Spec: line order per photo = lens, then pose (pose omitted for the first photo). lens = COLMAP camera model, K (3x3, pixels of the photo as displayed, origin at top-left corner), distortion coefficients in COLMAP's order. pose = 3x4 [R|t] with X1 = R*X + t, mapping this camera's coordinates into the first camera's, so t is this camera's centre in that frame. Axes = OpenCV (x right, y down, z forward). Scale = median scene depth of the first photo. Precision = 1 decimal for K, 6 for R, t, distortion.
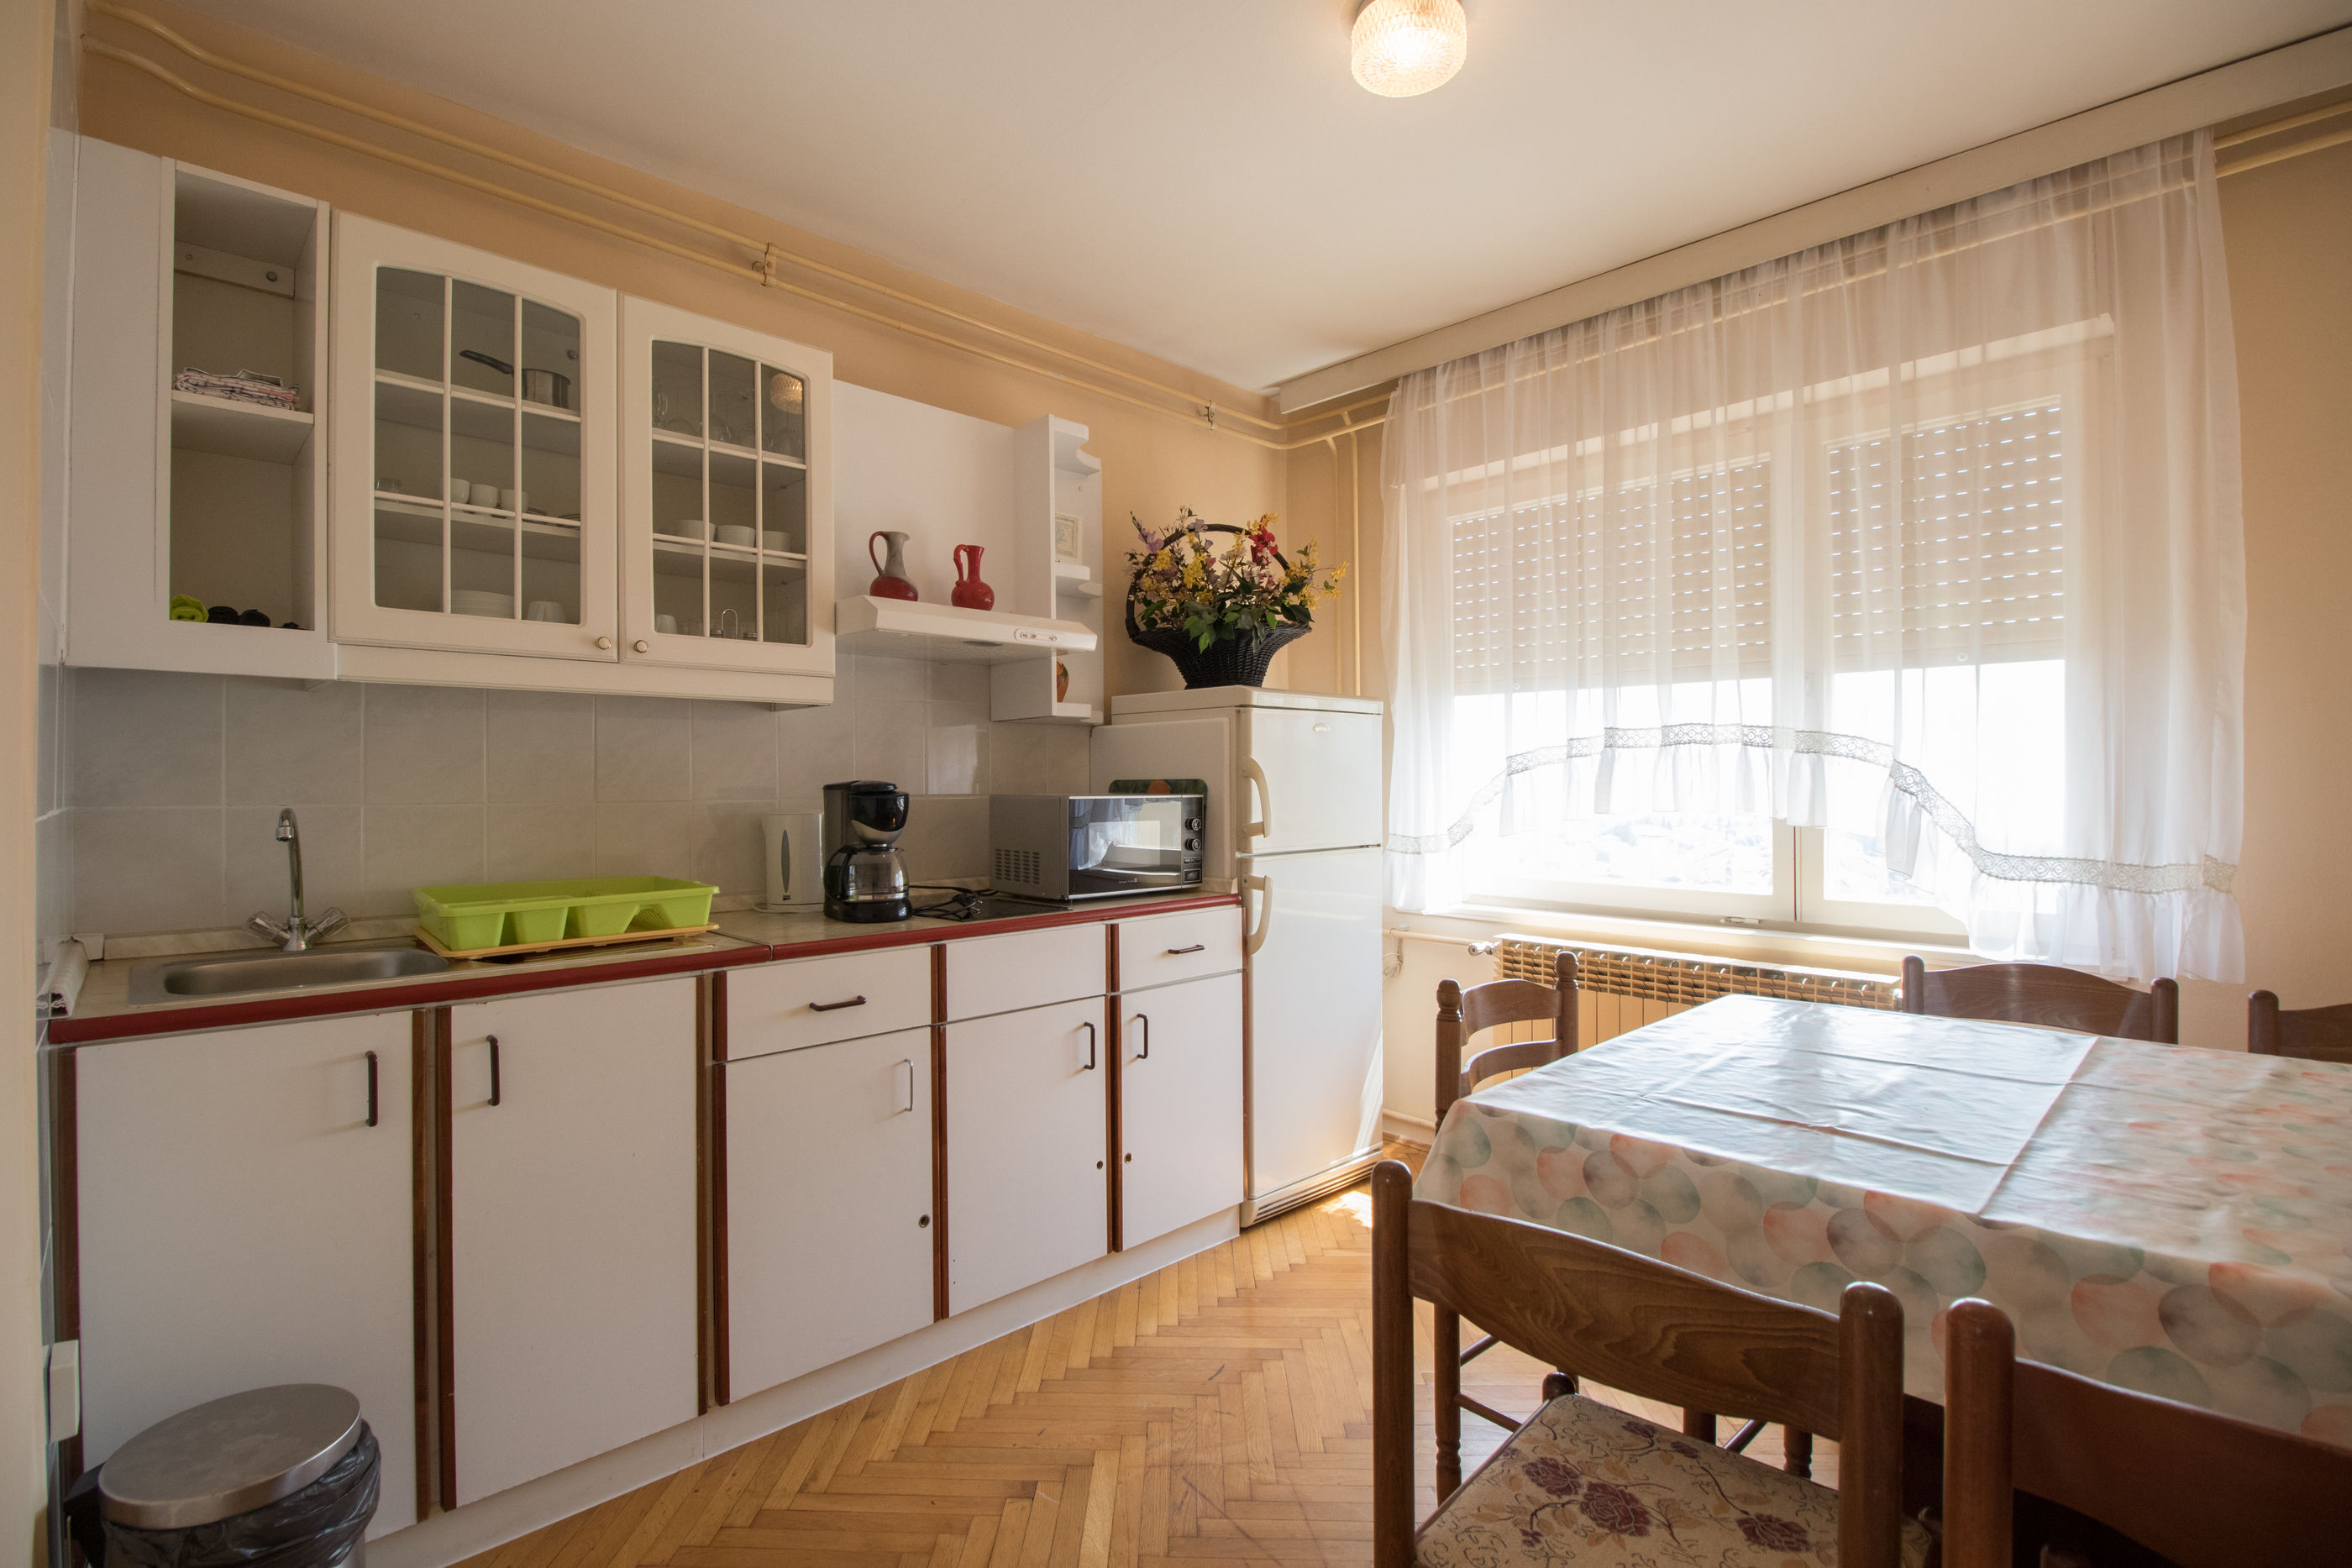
lens RADIAL K [[1086.0, 0, 1152.0], [0, 1086.0, 776.4], [0, 0, 1]] dist [-0.000061, -0.012798]
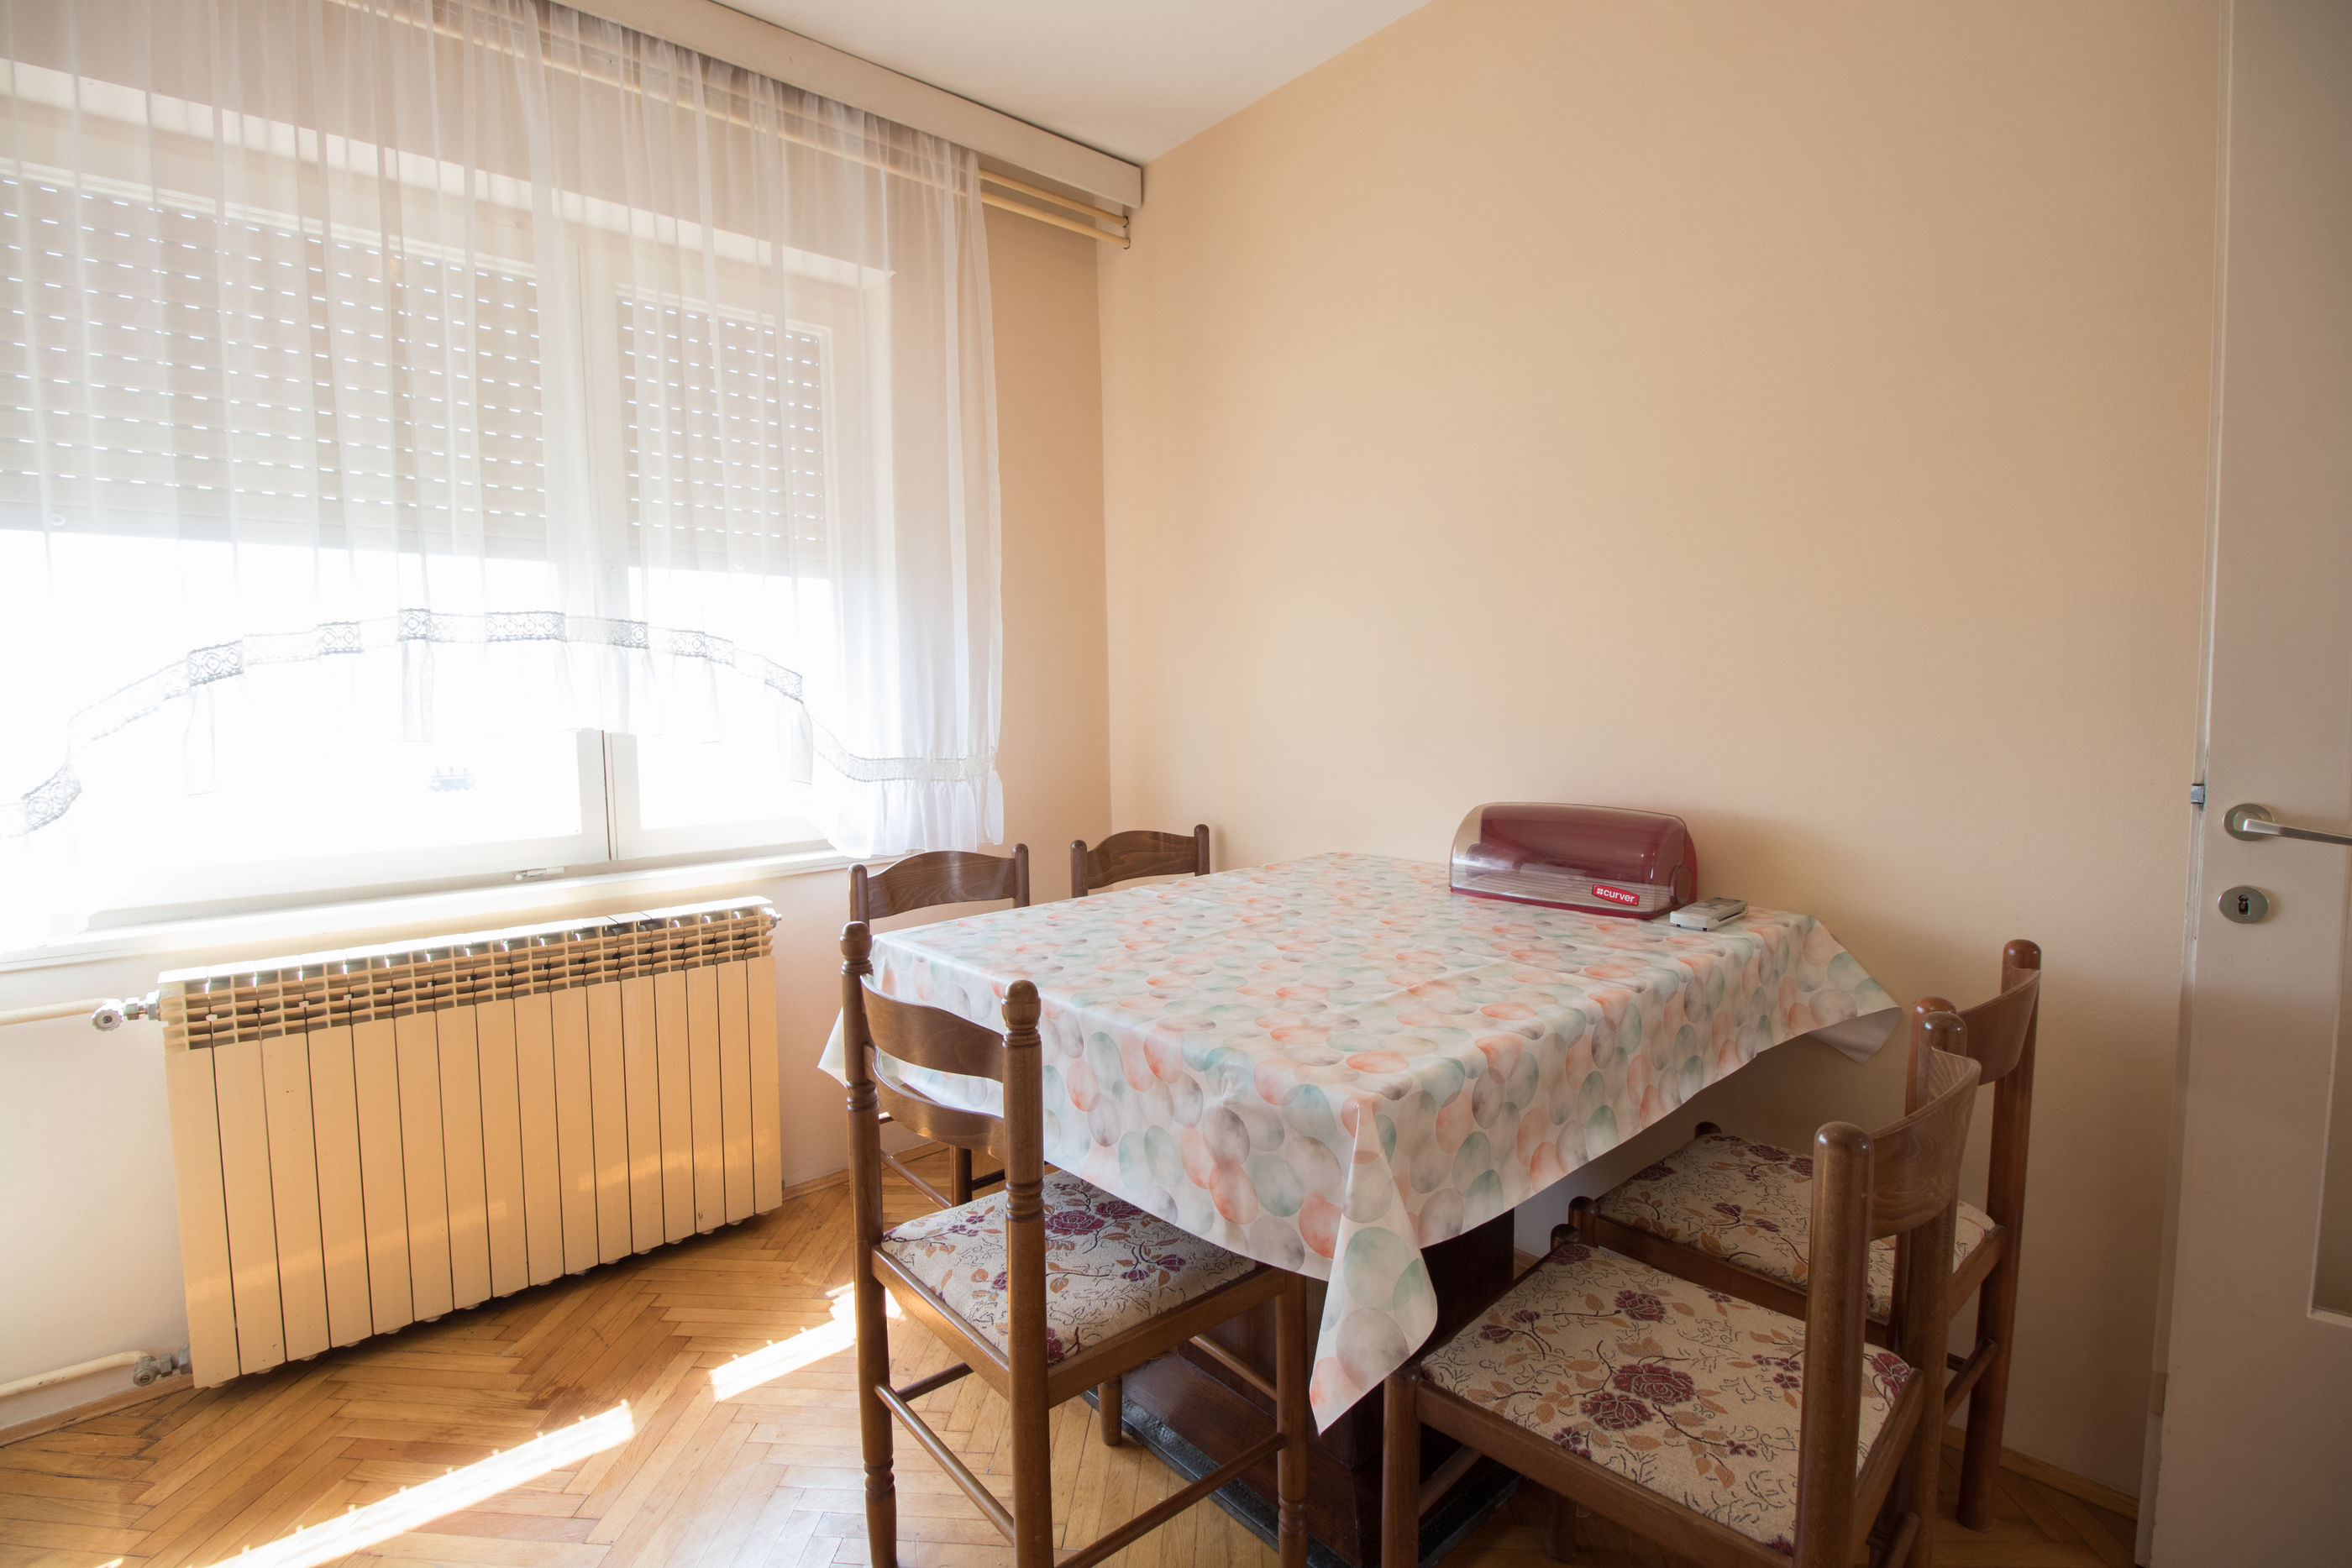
lens RADIAL K [[1075.0, 0, 1178.8], [0, 1075.0, 774.1], [0, 0, 1]] dist [0.000542, -0.012094]
pose [[0.036506, -0.070099, 0.996872, -0.206339], [0.007106, 0.997530, 0.069885, 0.012675], [-0.999308, 0.004533, 0.036914, 0.525732]]
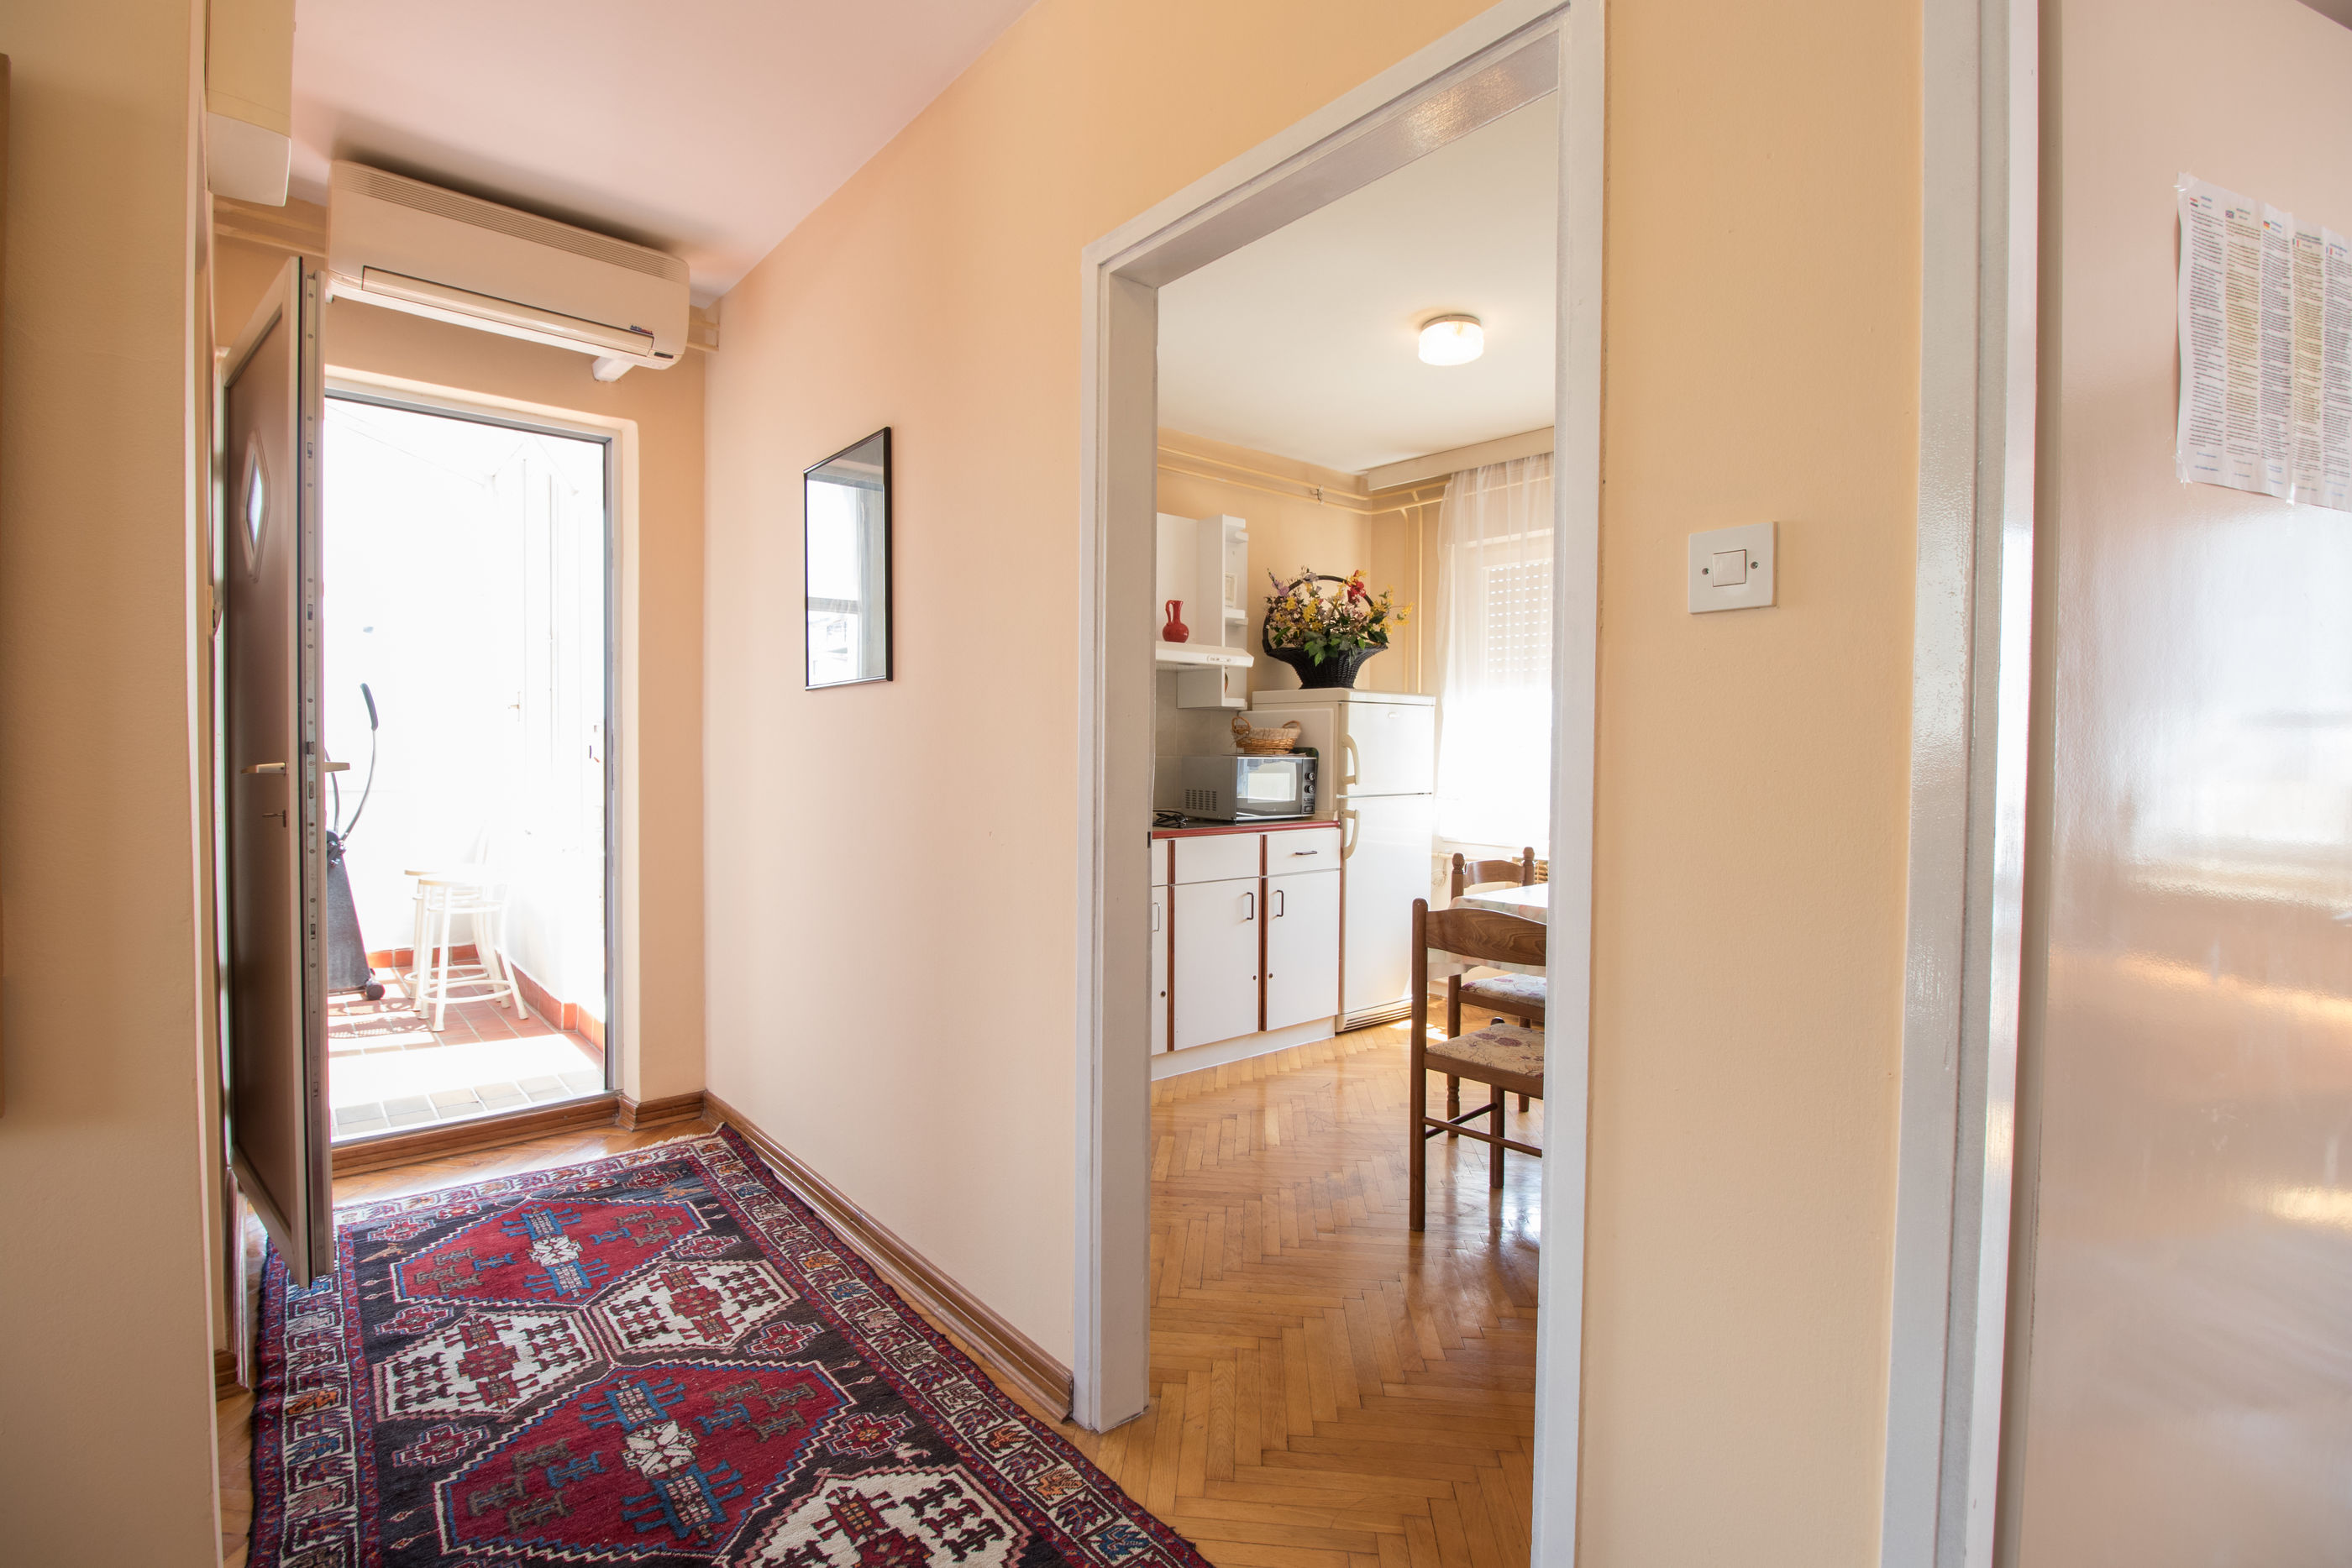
lens RADIAL K [[1086.0, 0, 1152.0], [0, 1086.0, 776.4], [0, 0, 1]] dist [-0.000061, -0.012798]
pose [[0.998106, 0.014630, -0.059750, -0.095209], [-0.012814, 0.999447, 0.030672, -0.000890], [0.060166, -0.029849, 0.997742, -0.575922]]
